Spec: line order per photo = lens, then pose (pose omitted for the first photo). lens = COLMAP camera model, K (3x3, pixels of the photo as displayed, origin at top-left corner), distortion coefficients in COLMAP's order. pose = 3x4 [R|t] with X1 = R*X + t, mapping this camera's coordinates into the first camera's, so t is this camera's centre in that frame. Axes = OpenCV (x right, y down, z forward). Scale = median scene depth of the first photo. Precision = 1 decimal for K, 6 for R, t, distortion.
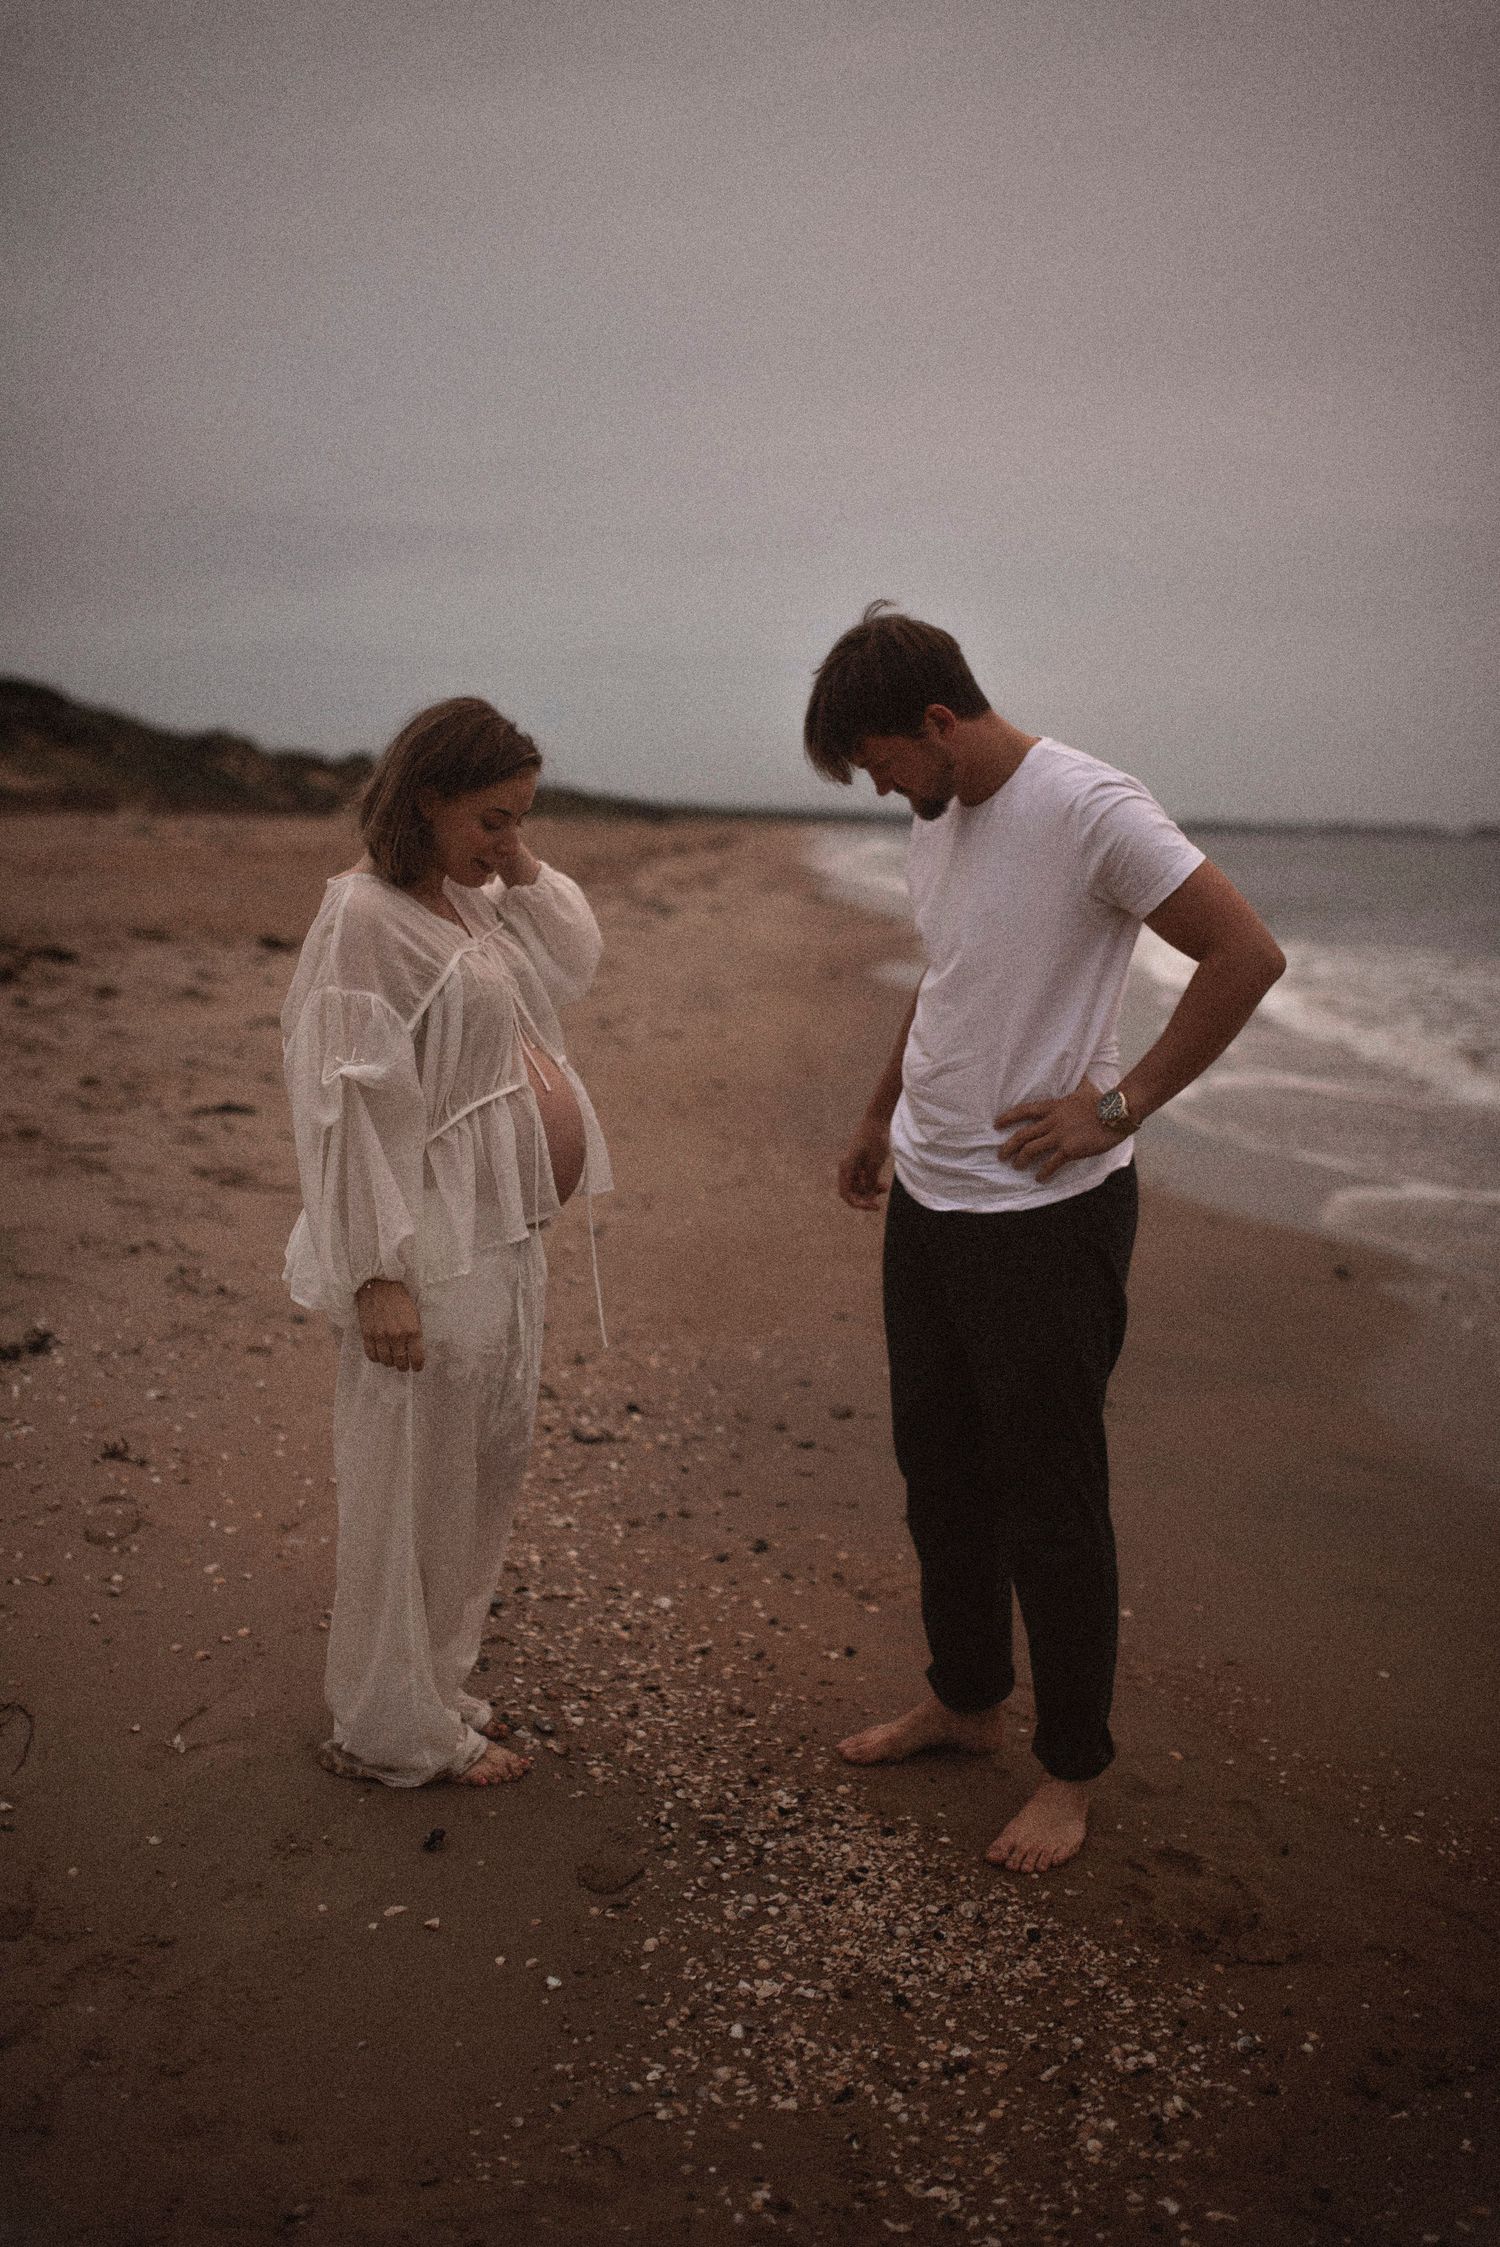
lens RADIAL K [[2231.8, 0, 750.0], [0, 2231.8, 1123.5], [0, 0, 1]] dist [-0.042465, 0.064244]
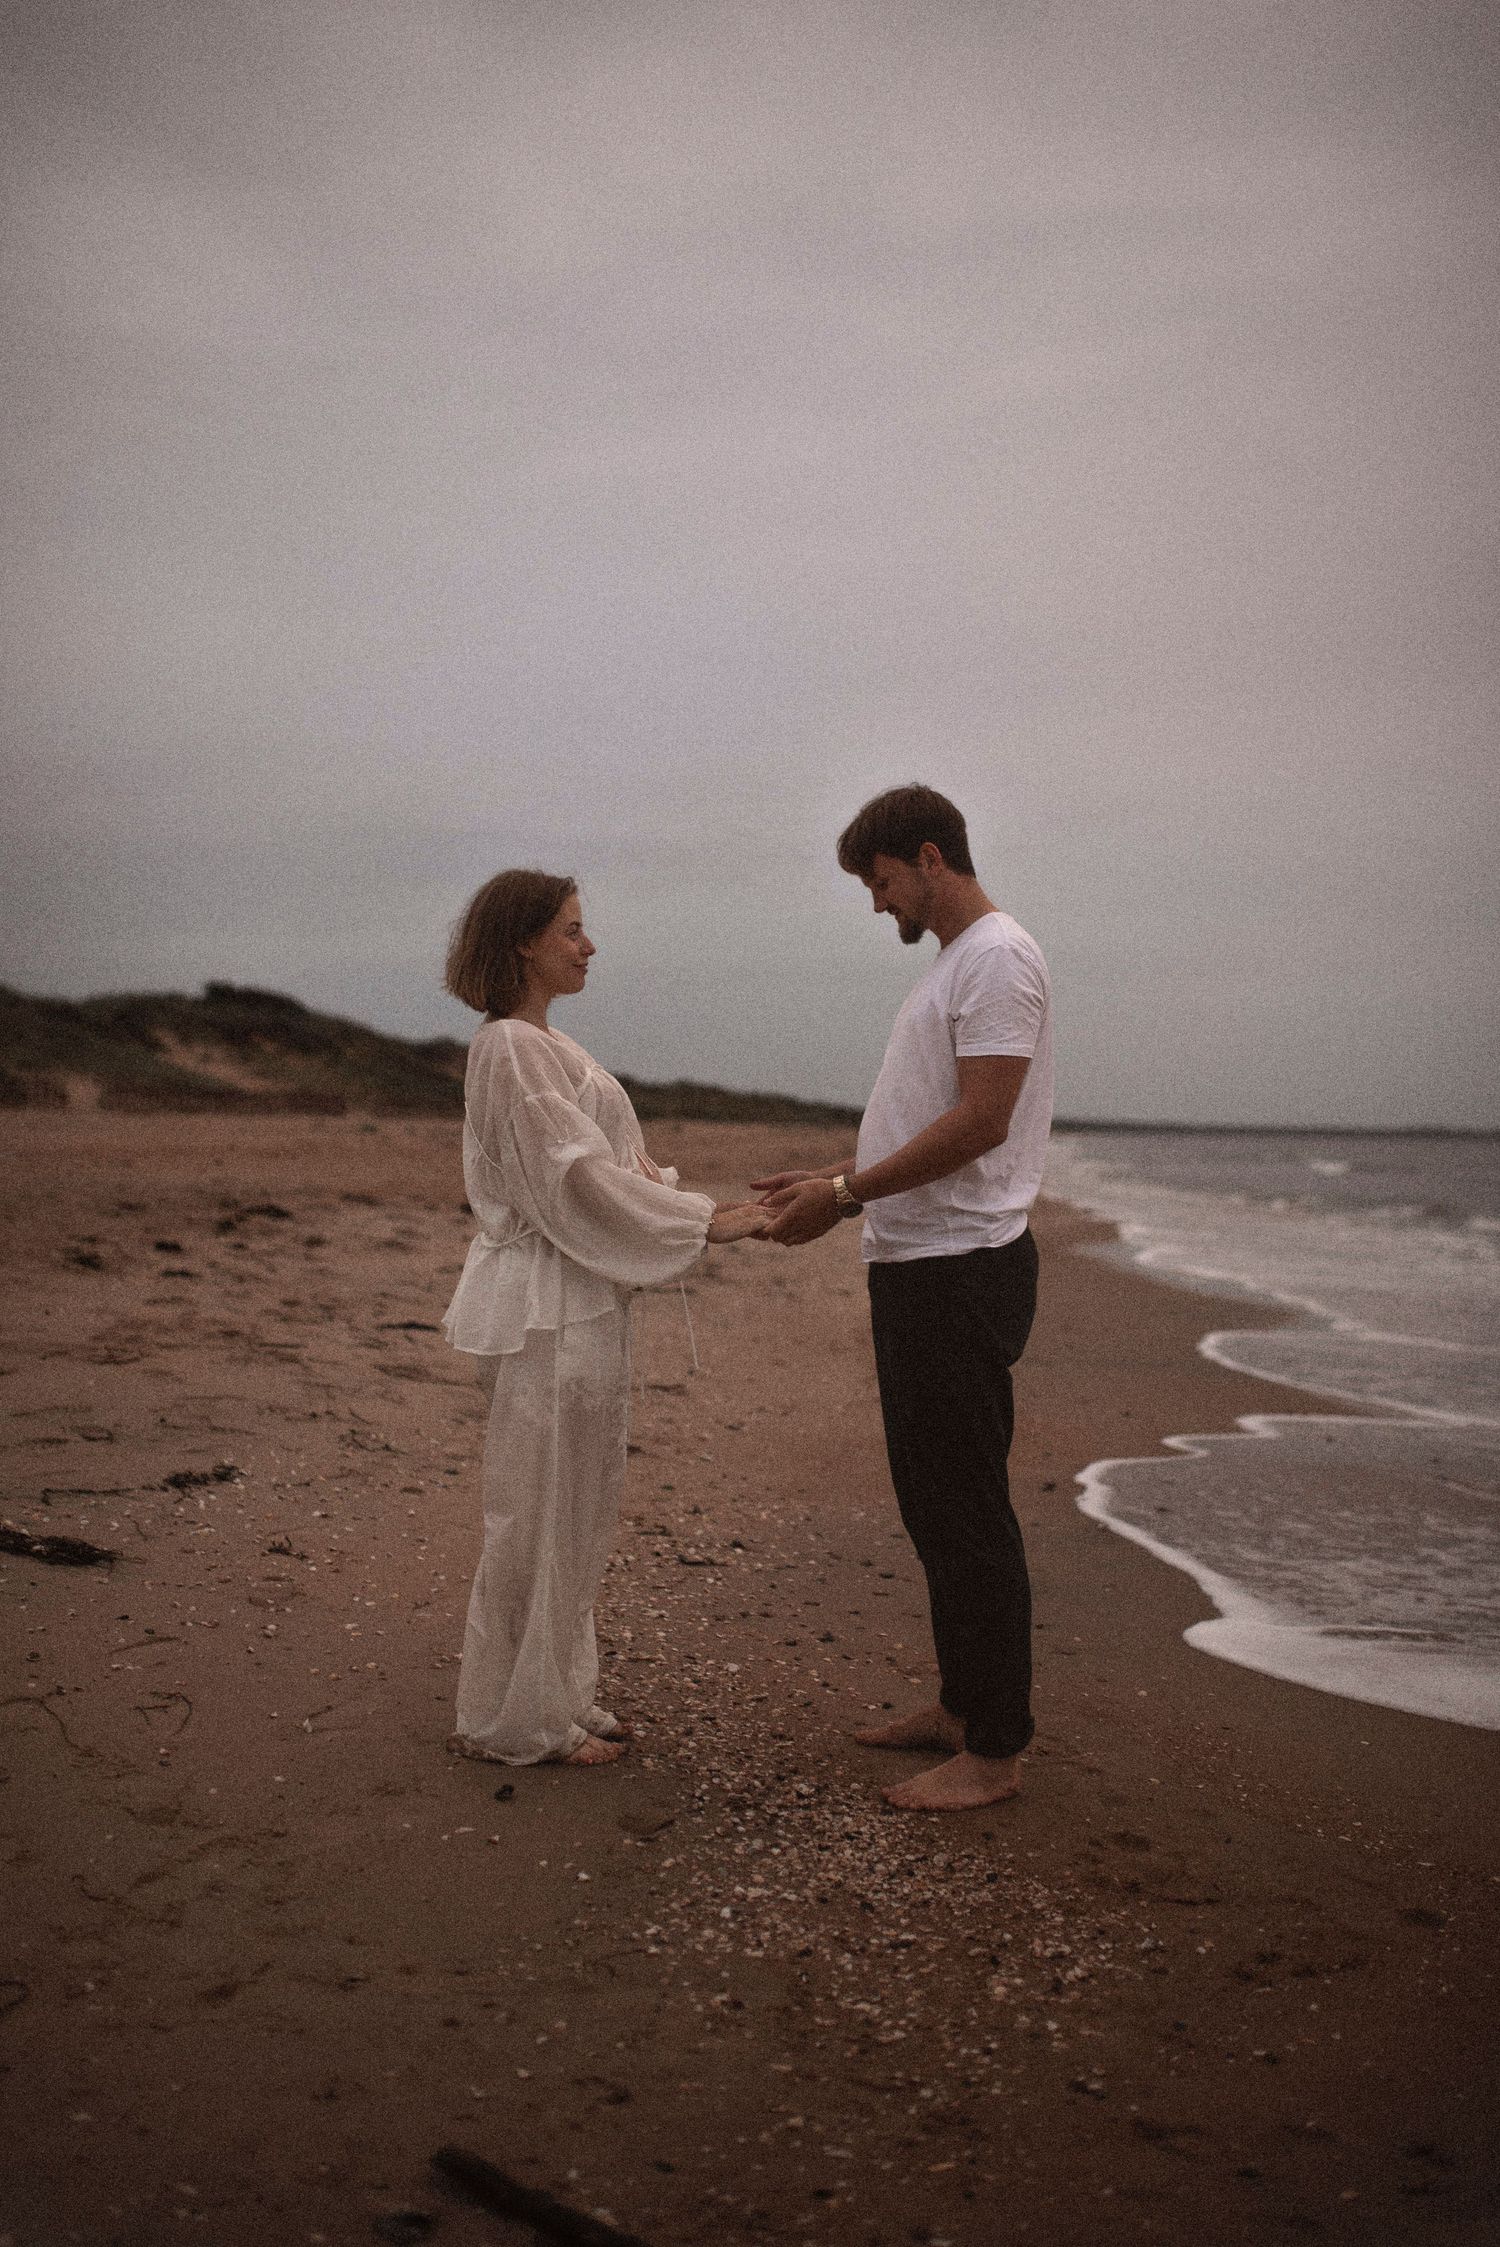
lens RADIAL K [[2233.9, 0, 750.0], [0, 2233.9, 1123.5], [0, 0, 1]] dist [-0.019587, 0.012986]
pose [[0.995157, -0.005447, -0.098152, 0.103954], [-0.008272, 0.990283, -0.138822, 0.115026], [0.097954, 0.138961, 0.985441, -0.223783]]
